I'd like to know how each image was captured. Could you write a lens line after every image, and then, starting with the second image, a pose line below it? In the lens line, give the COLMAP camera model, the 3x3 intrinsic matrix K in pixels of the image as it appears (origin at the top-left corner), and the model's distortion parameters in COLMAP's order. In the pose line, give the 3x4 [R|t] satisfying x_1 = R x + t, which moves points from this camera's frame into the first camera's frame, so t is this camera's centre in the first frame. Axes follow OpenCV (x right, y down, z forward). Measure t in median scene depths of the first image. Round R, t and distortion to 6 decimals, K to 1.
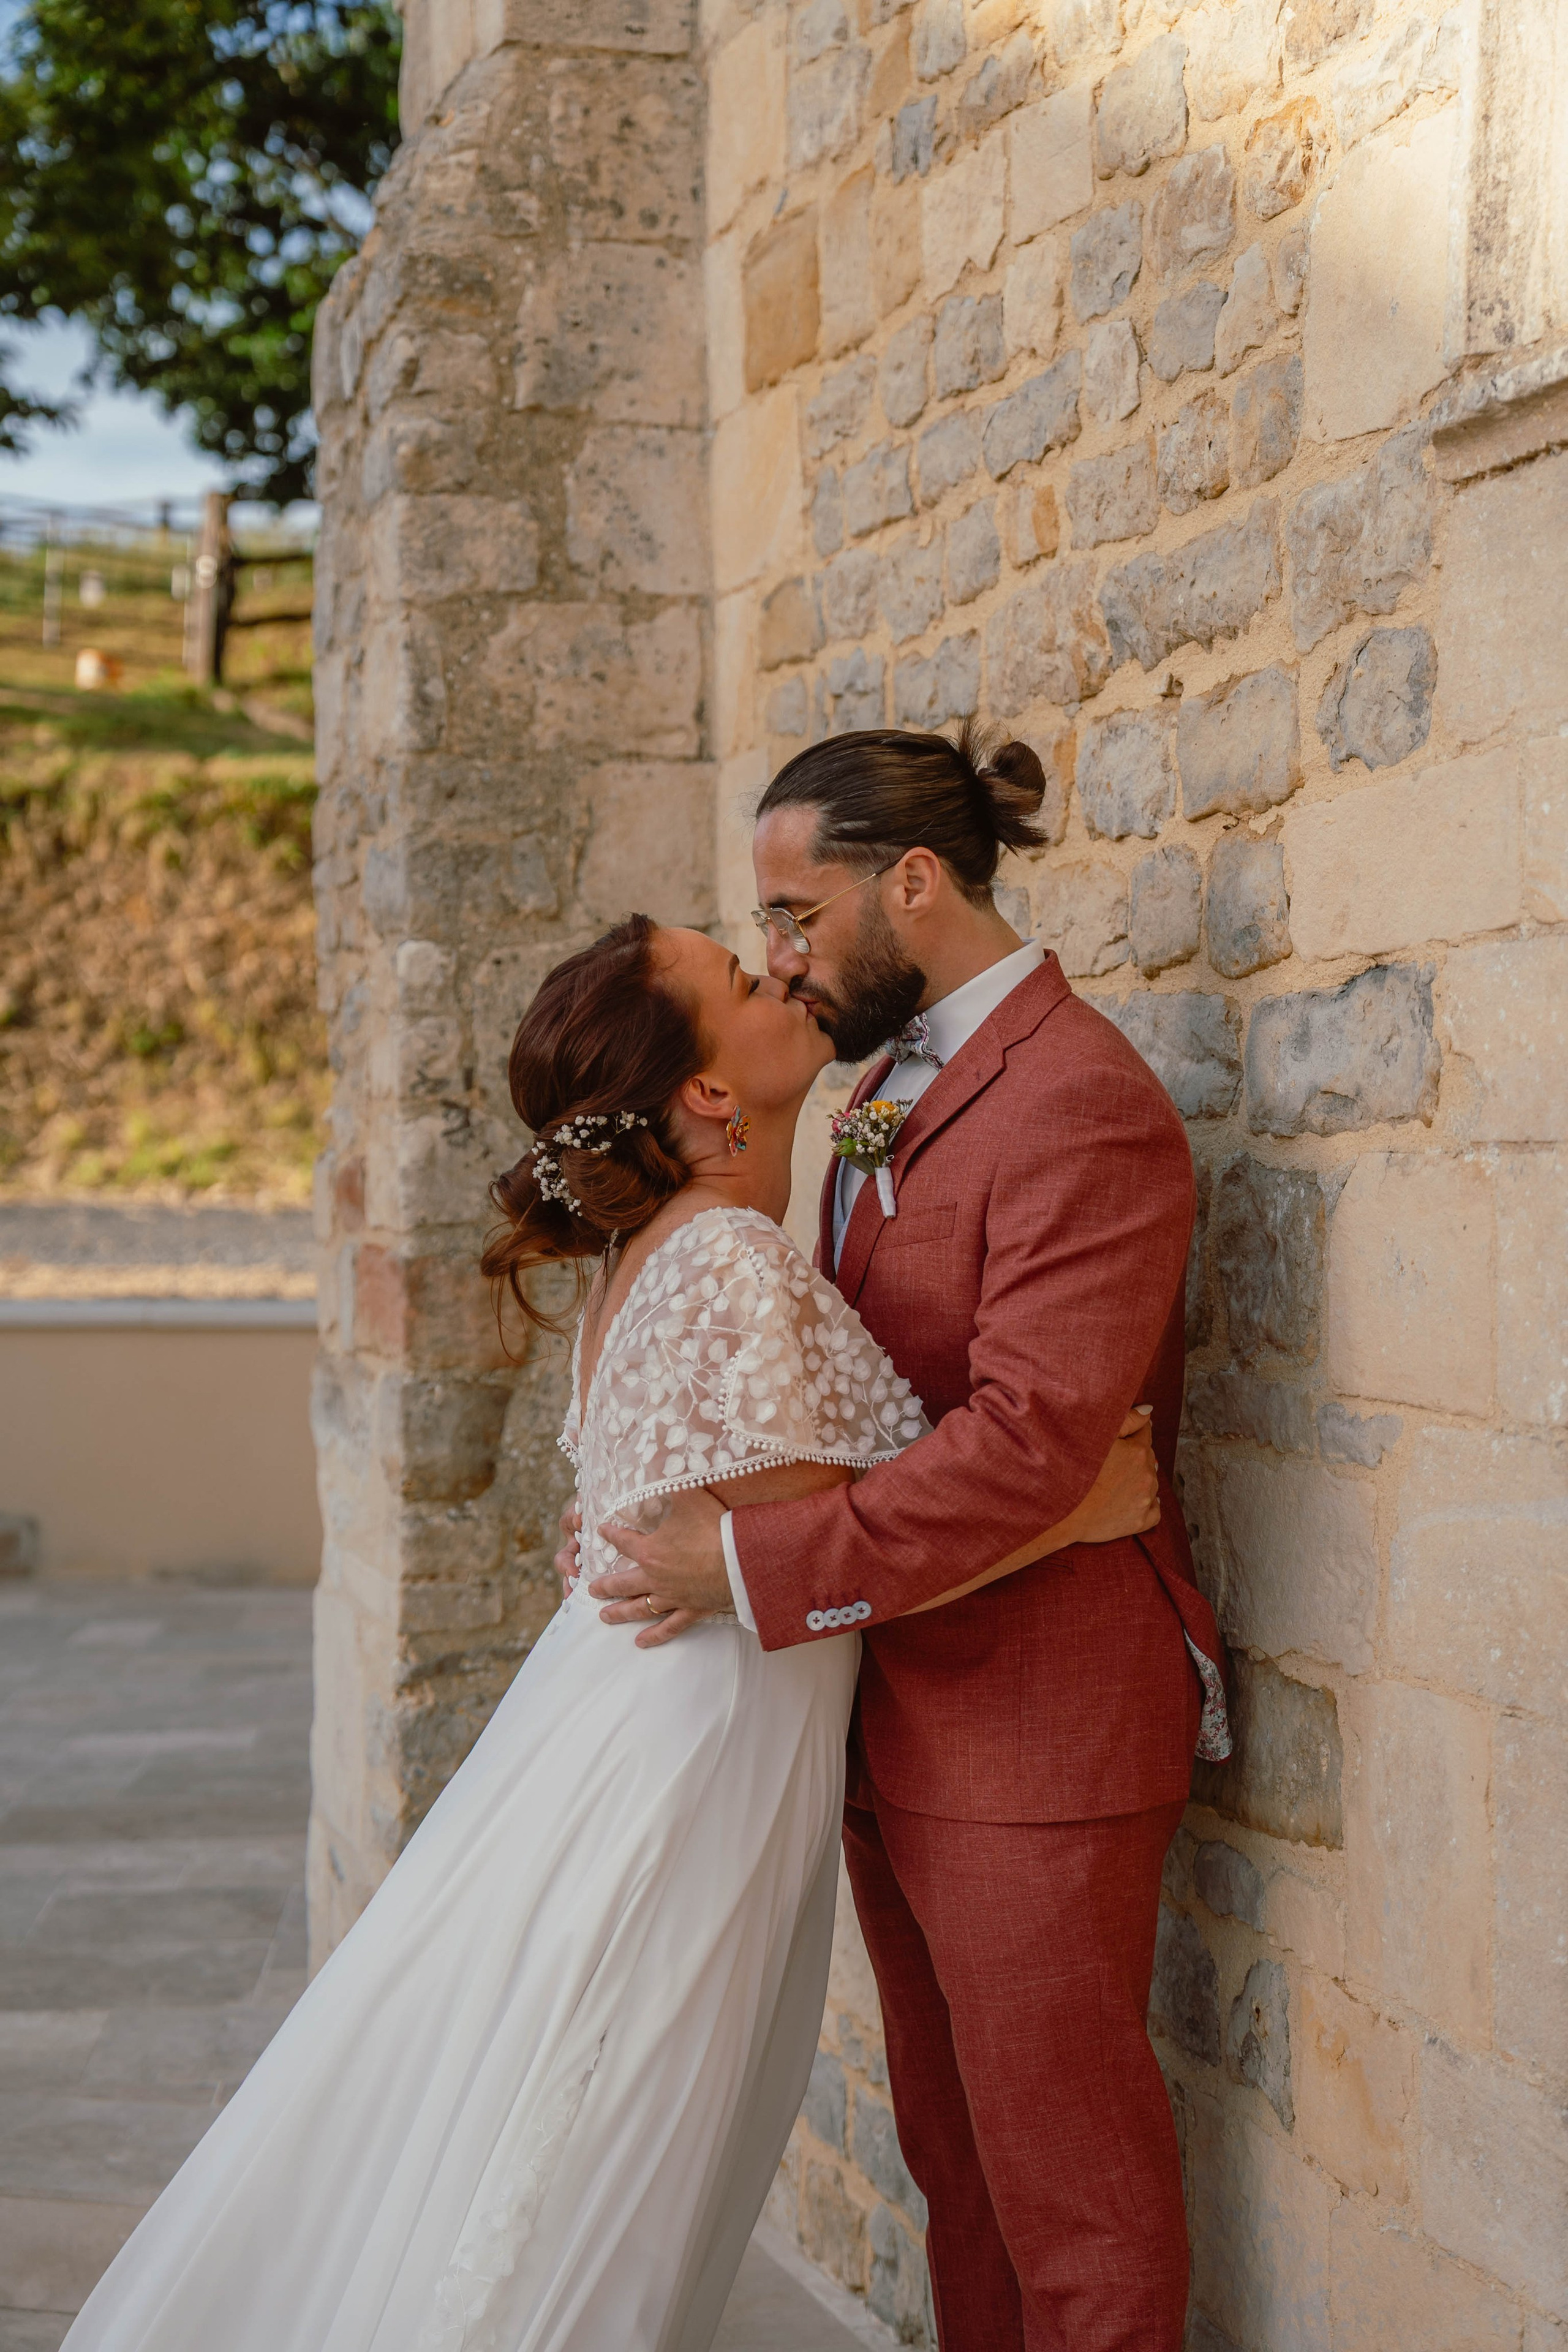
lens RADIAL K [[3466.2, 0, 783.5], [0, 3466.2, 1177.7], [0, 0, 1]] dist [0.012780, 0.000000]
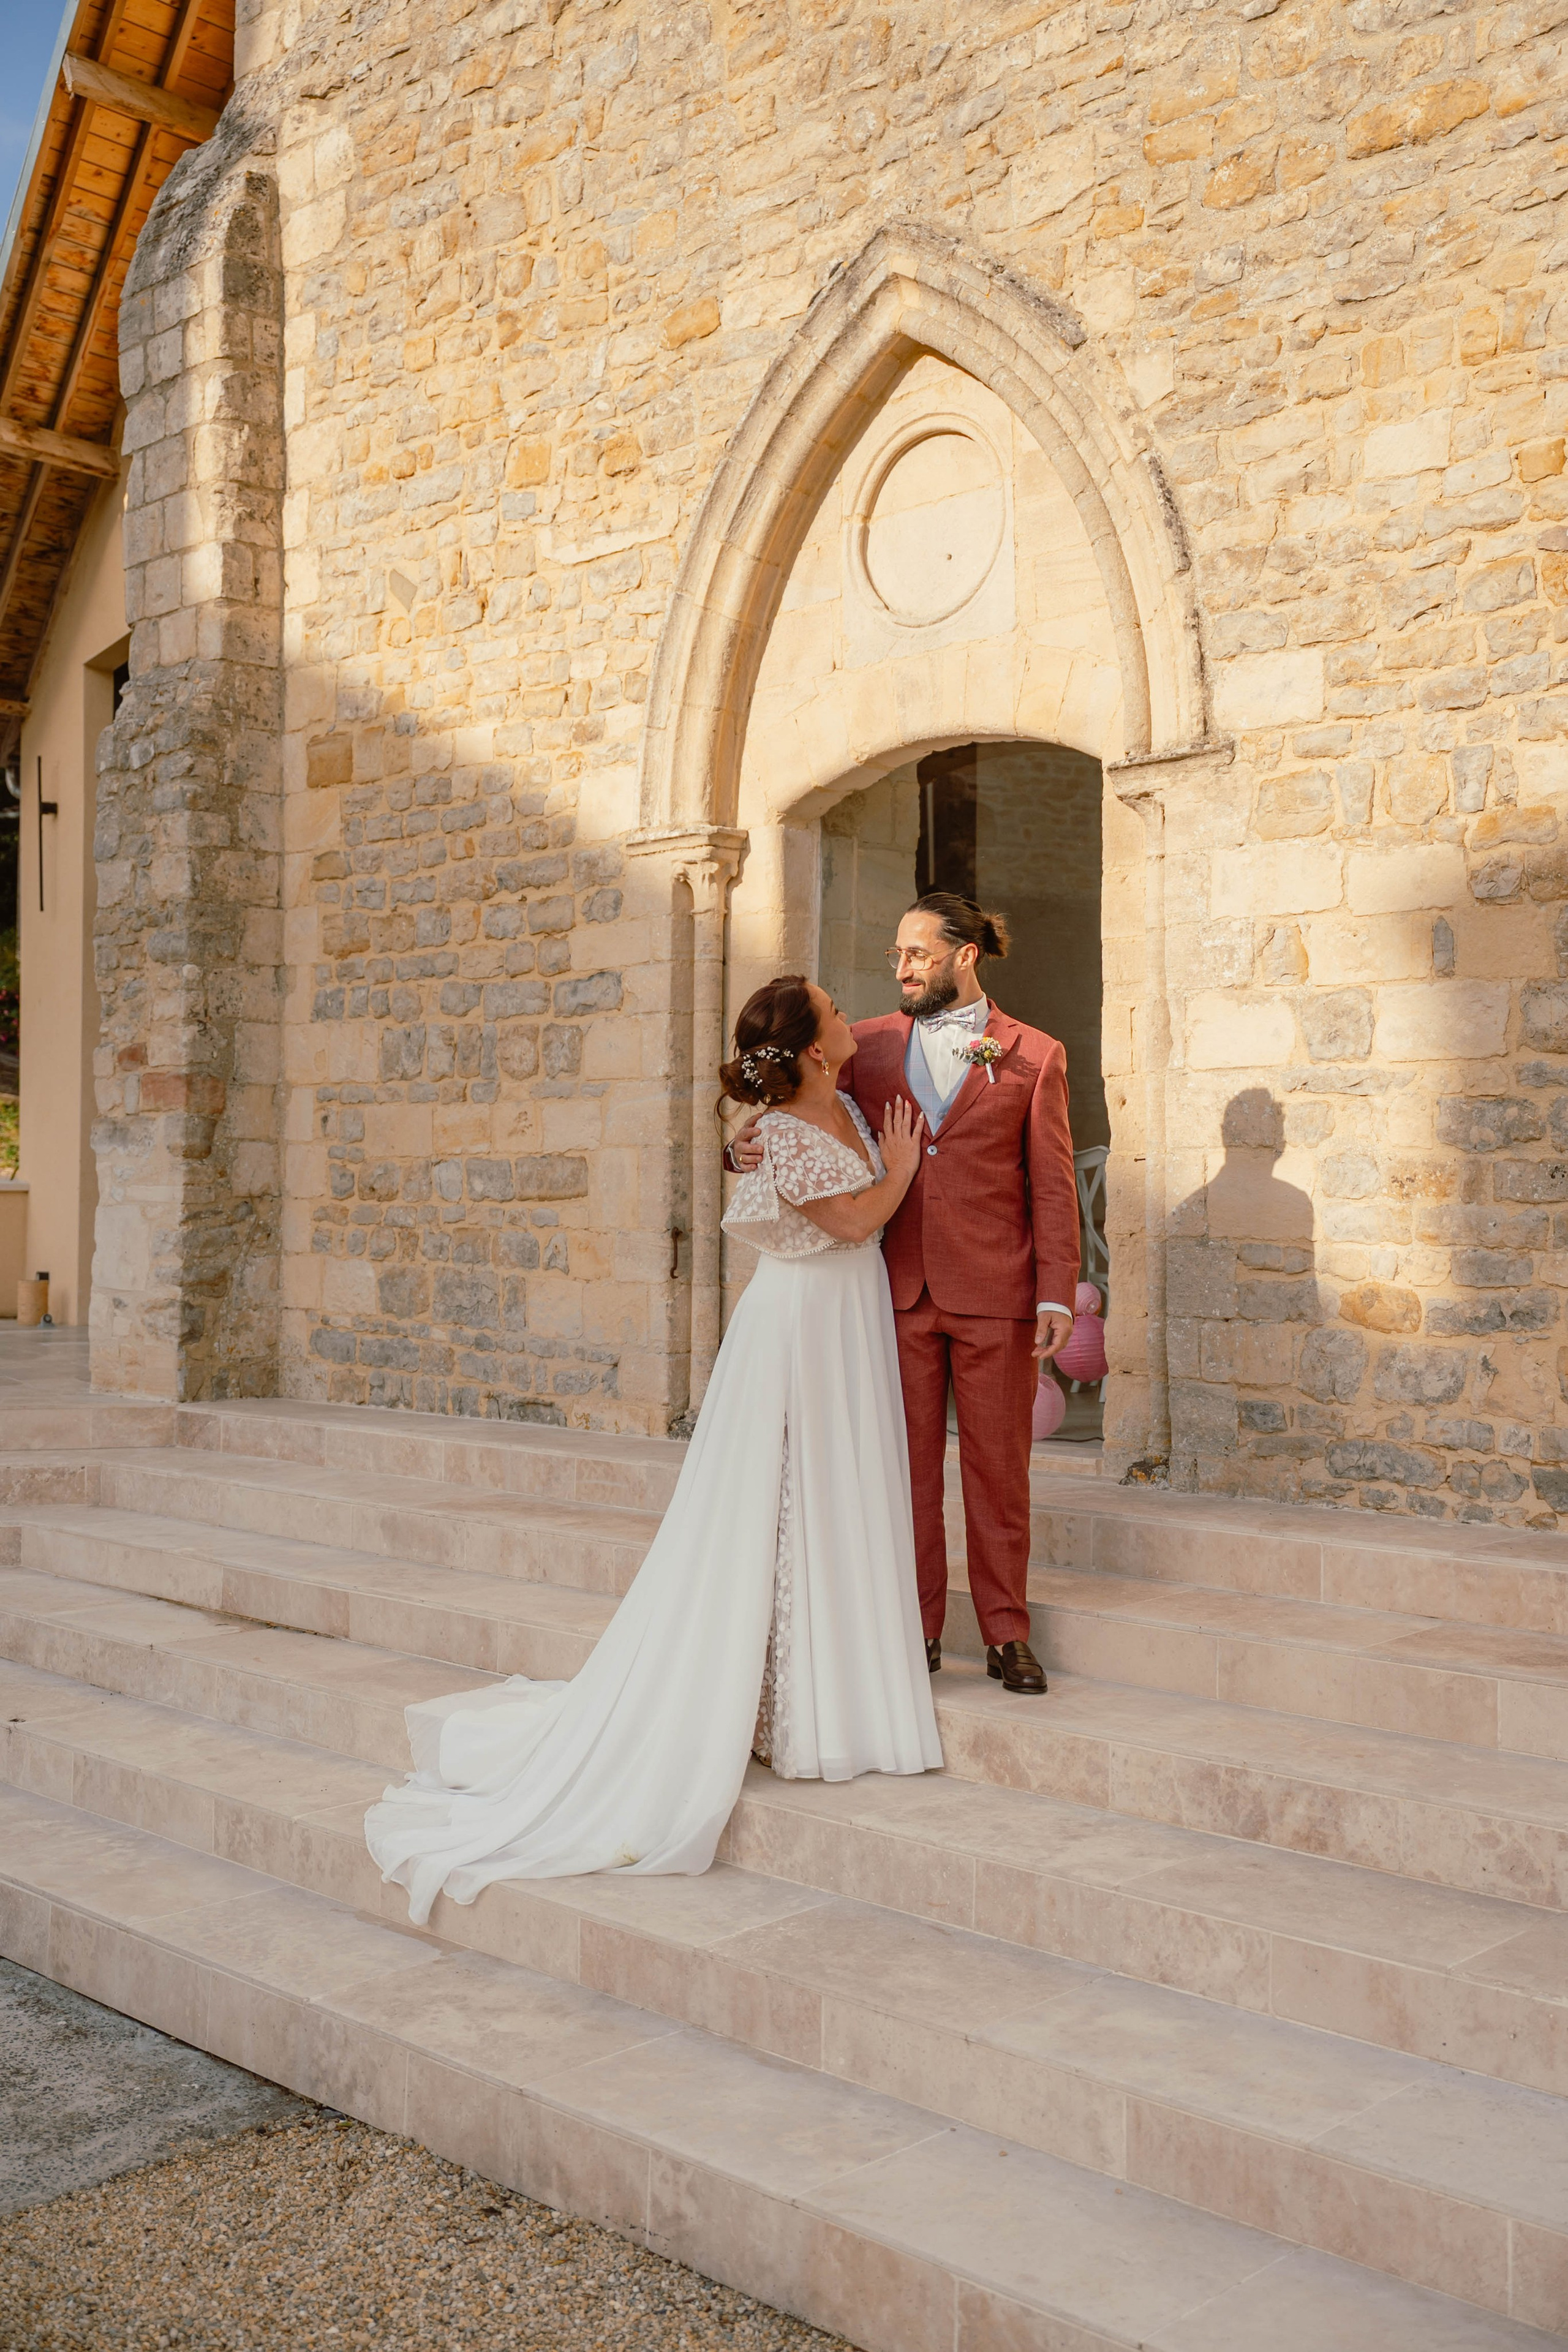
lens RADIAL K [[2328.3, 0, 784.6], [0, 2328.3, 1180.6], [0, 0, 1]] dist [-0.001967, 0.000000]
pose [[0.879470, 0.012307, 0.475795, -0.591835], [-0.002635, 0.999776, -0.020989, 0.151610], [-0.475947, 0.017205, 0.879306, -0.941309]]
